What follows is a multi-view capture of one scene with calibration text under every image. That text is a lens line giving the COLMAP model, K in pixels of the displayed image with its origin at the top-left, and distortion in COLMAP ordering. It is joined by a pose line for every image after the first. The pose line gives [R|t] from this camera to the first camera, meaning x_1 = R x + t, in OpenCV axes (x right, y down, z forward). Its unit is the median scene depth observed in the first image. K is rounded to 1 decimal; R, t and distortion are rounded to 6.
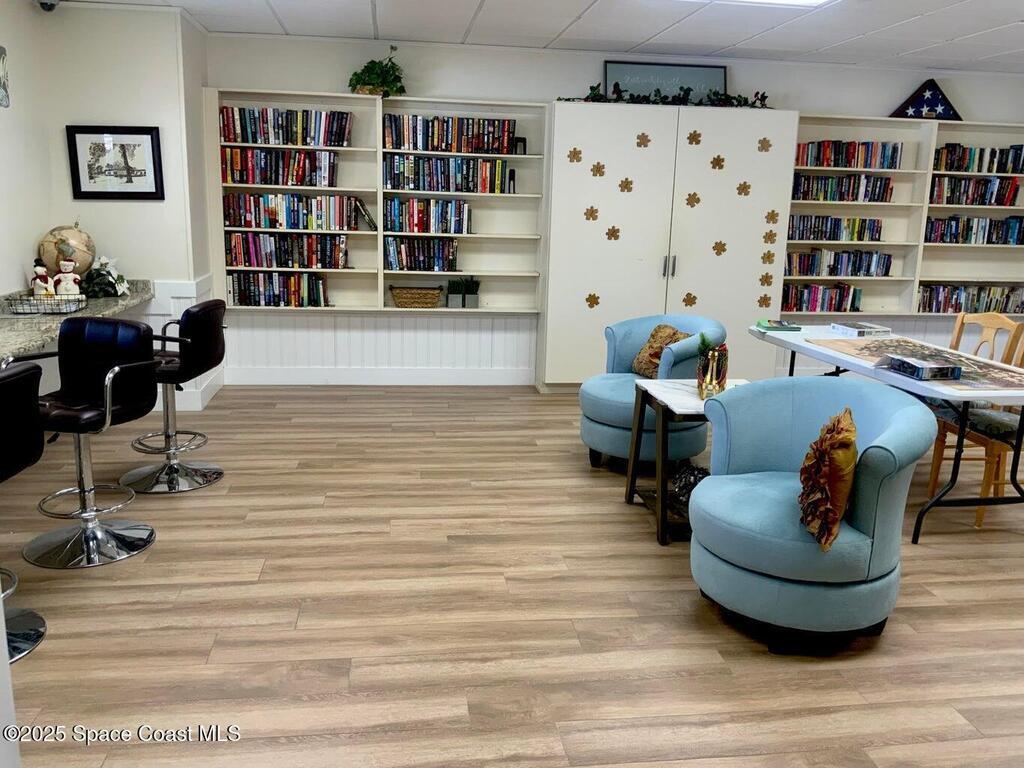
lens RADIAL K [[858.7, 0, 476.0], [0, 858.7, 394.6], [0, 0, 1]] dist [0.078595, -0.039440]
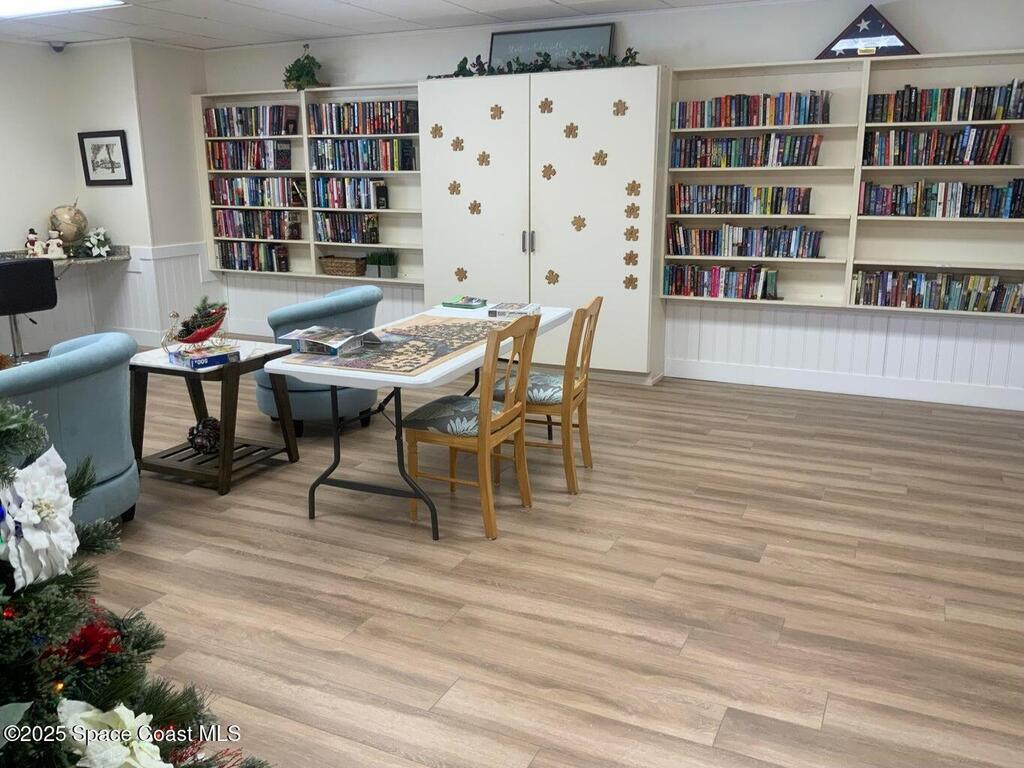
lens RADIAL K [[858.7, 0, 503.5], [0, 858.7, 387.5], [0, 0, 1]] dist [0.078595, -0.039440]
pose [[0.826153, 0.104416, -0.553686, 0.751174], [-0.094511, 0.994437, 0.046514, -0.028561], [0.555462, 0.013902, 0.831426, 0.187316]]
